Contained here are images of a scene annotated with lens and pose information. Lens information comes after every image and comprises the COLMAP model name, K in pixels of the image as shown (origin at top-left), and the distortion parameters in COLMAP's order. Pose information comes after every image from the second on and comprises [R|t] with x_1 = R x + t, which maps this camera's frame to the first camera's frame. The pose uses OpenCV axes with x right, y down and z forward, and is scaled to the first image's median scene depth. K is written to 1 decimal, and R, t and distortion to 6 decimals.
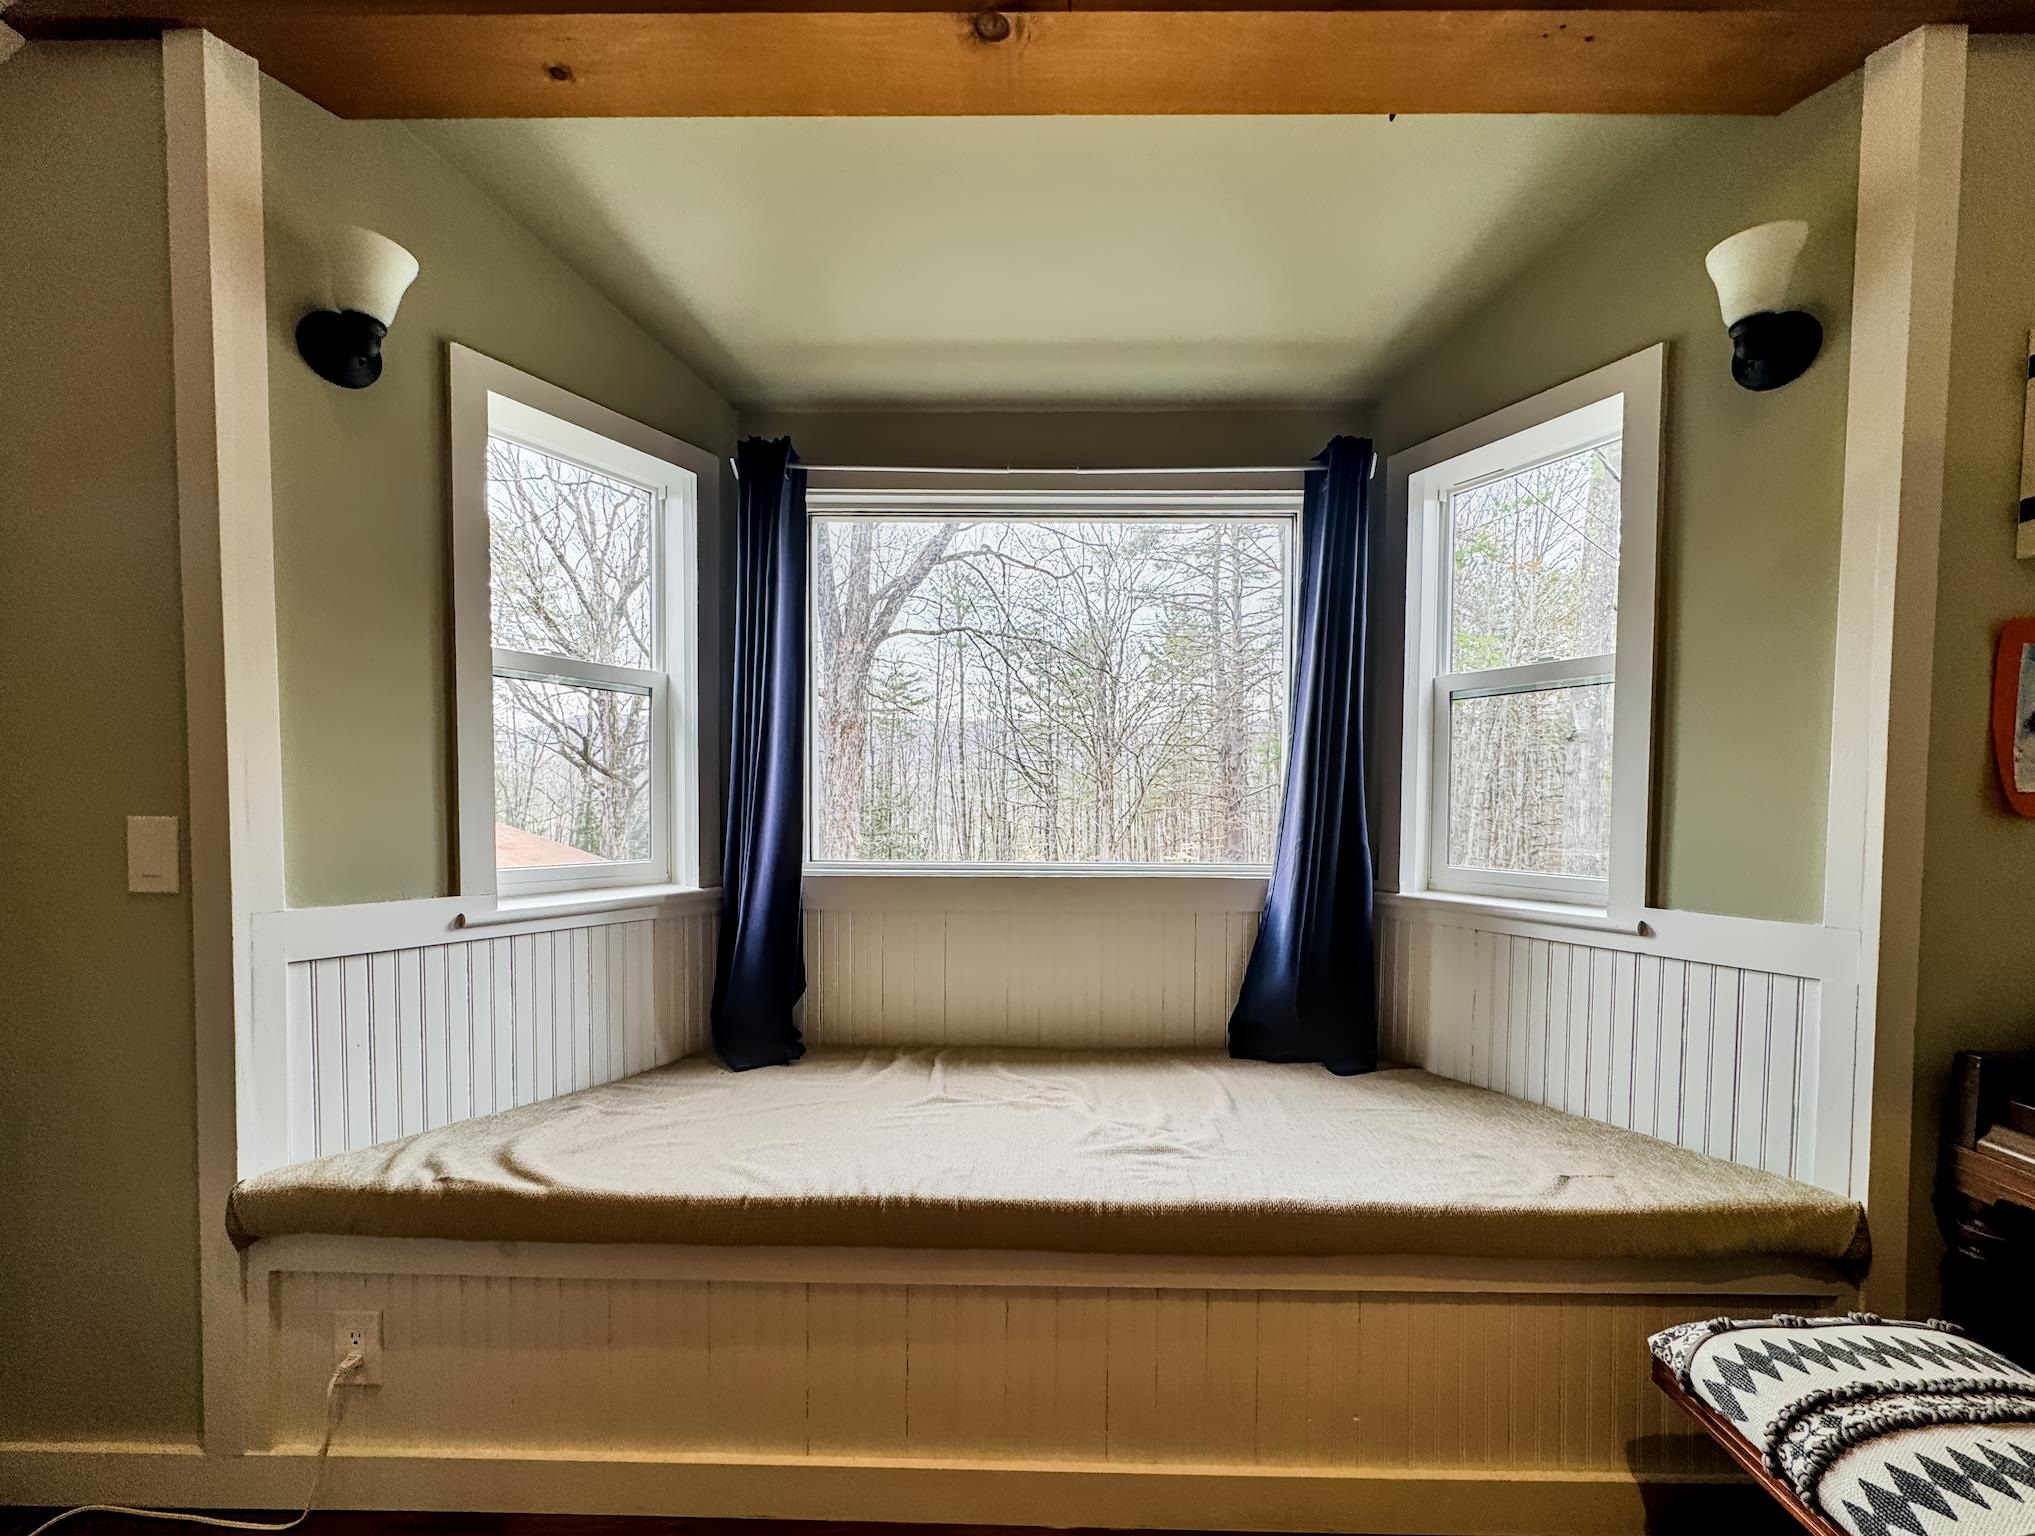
lens RADIAL K [[840.6, 0, 1028.0], [0, 840.6, 832.5], [0, 0, 1]] dist [-0.004911, 0.001302]
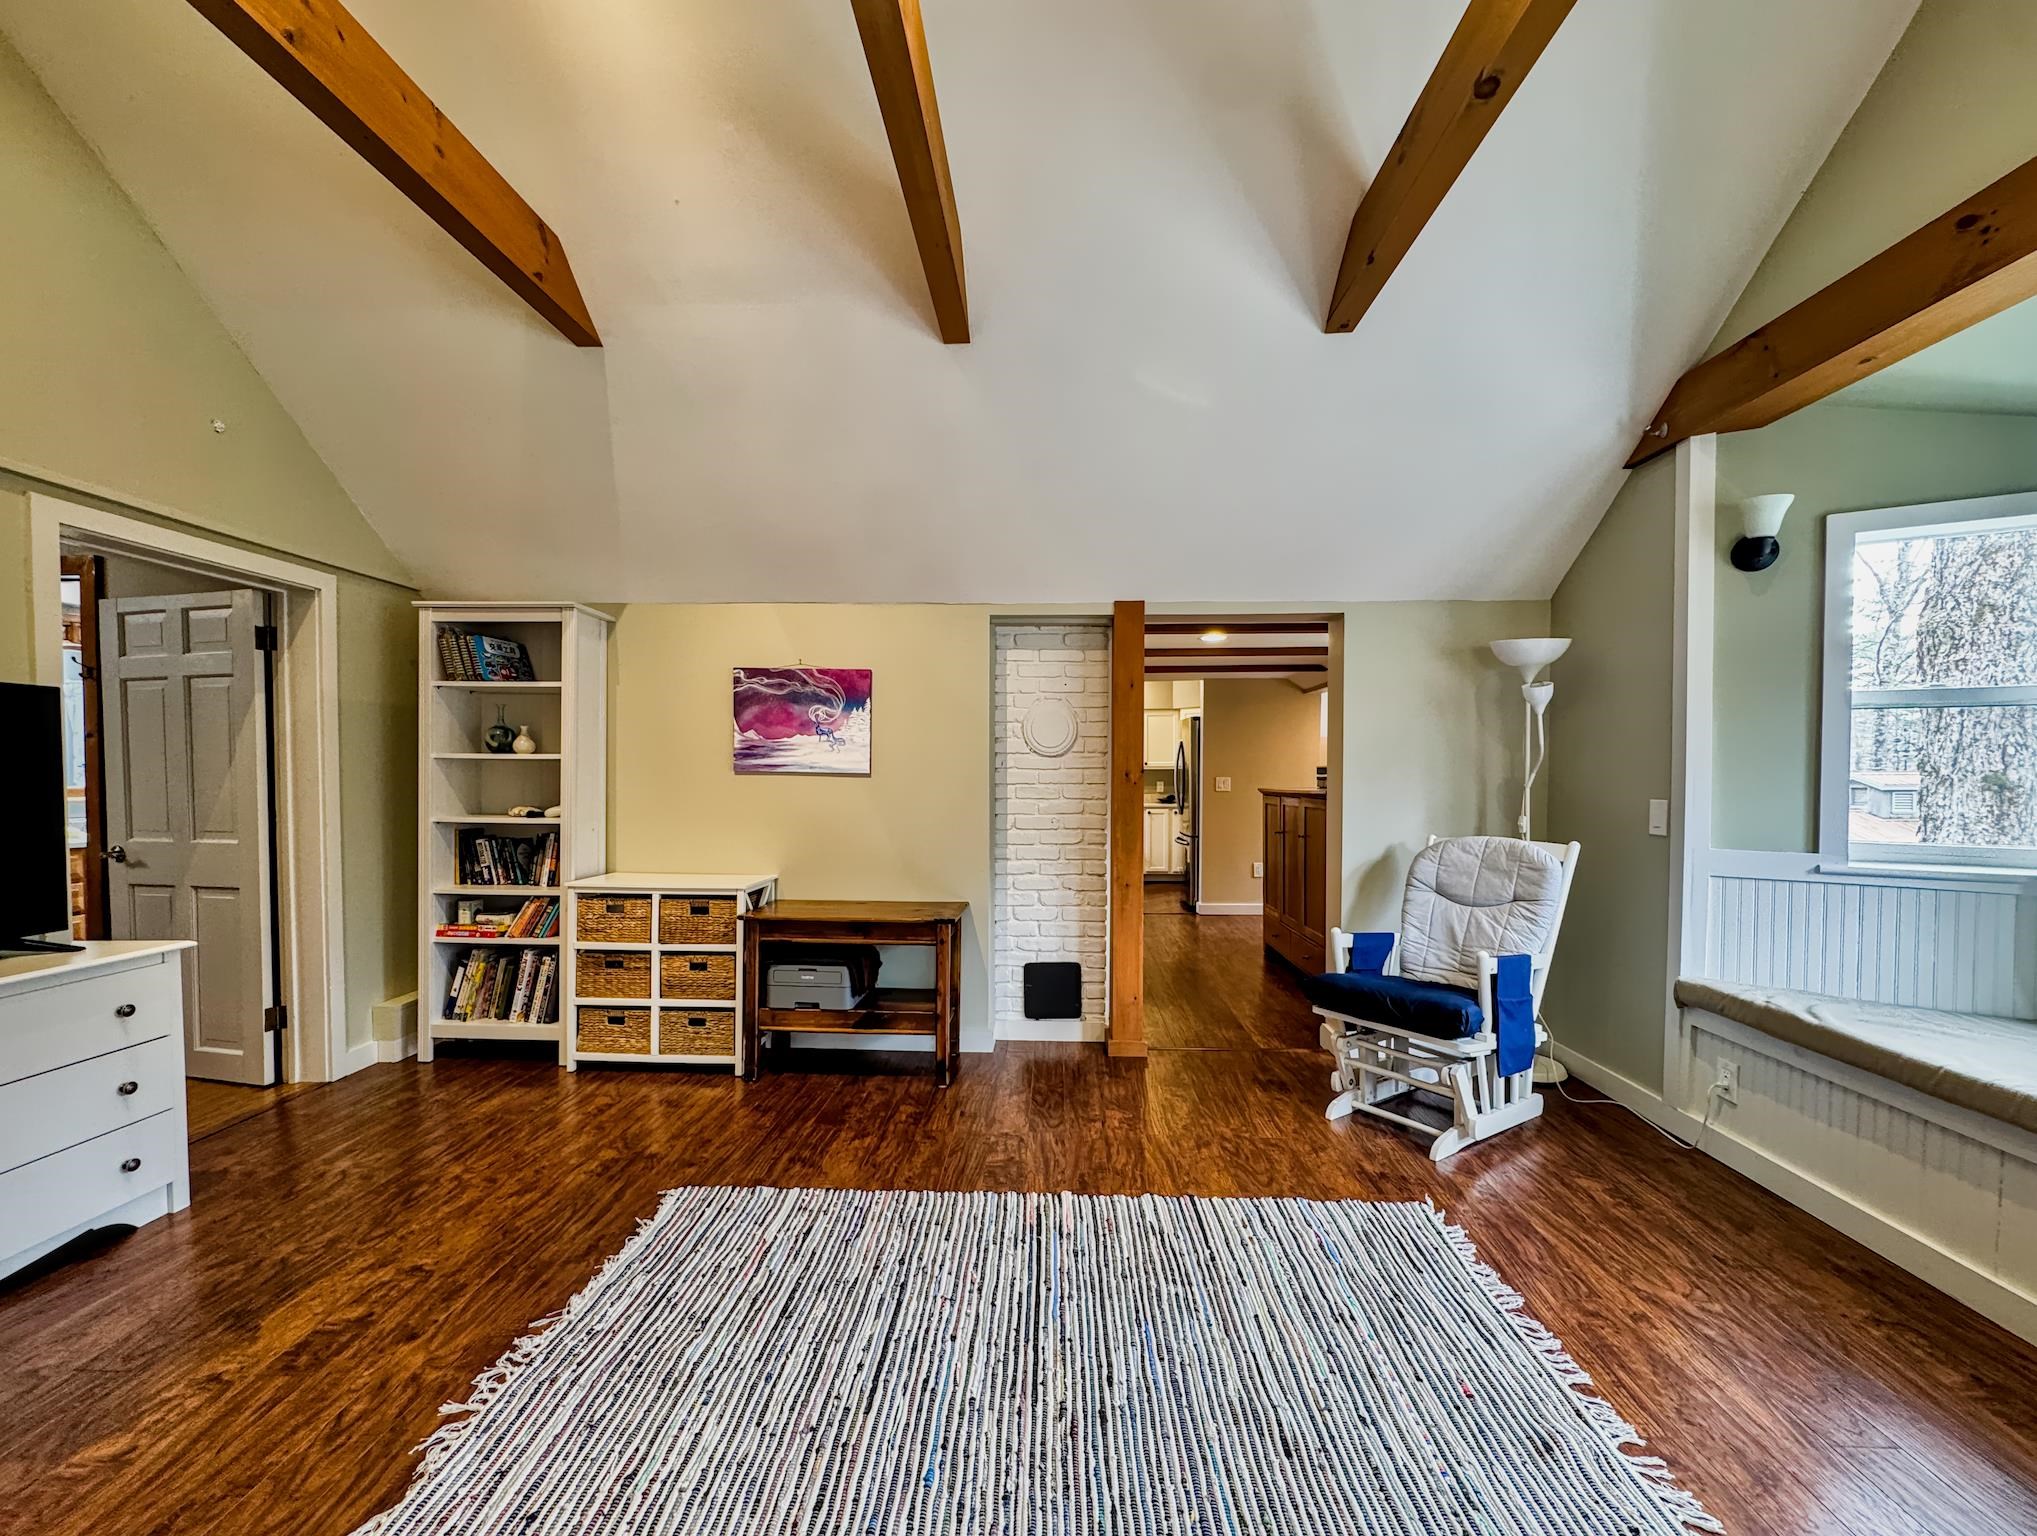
lens RADIAL K [[836.4, 0, 1014.6], [0, 836.4, 785.4], [0, 0, 1]] dist [-0.000212, -0.000367]
pose [[-0.022583, 0.013688, -0.999651, 0.981767], [-0.041302, 0.999040, 0.014613, -0.015652], [0.998891, 0.041618, -0.021996, -0.529011]]
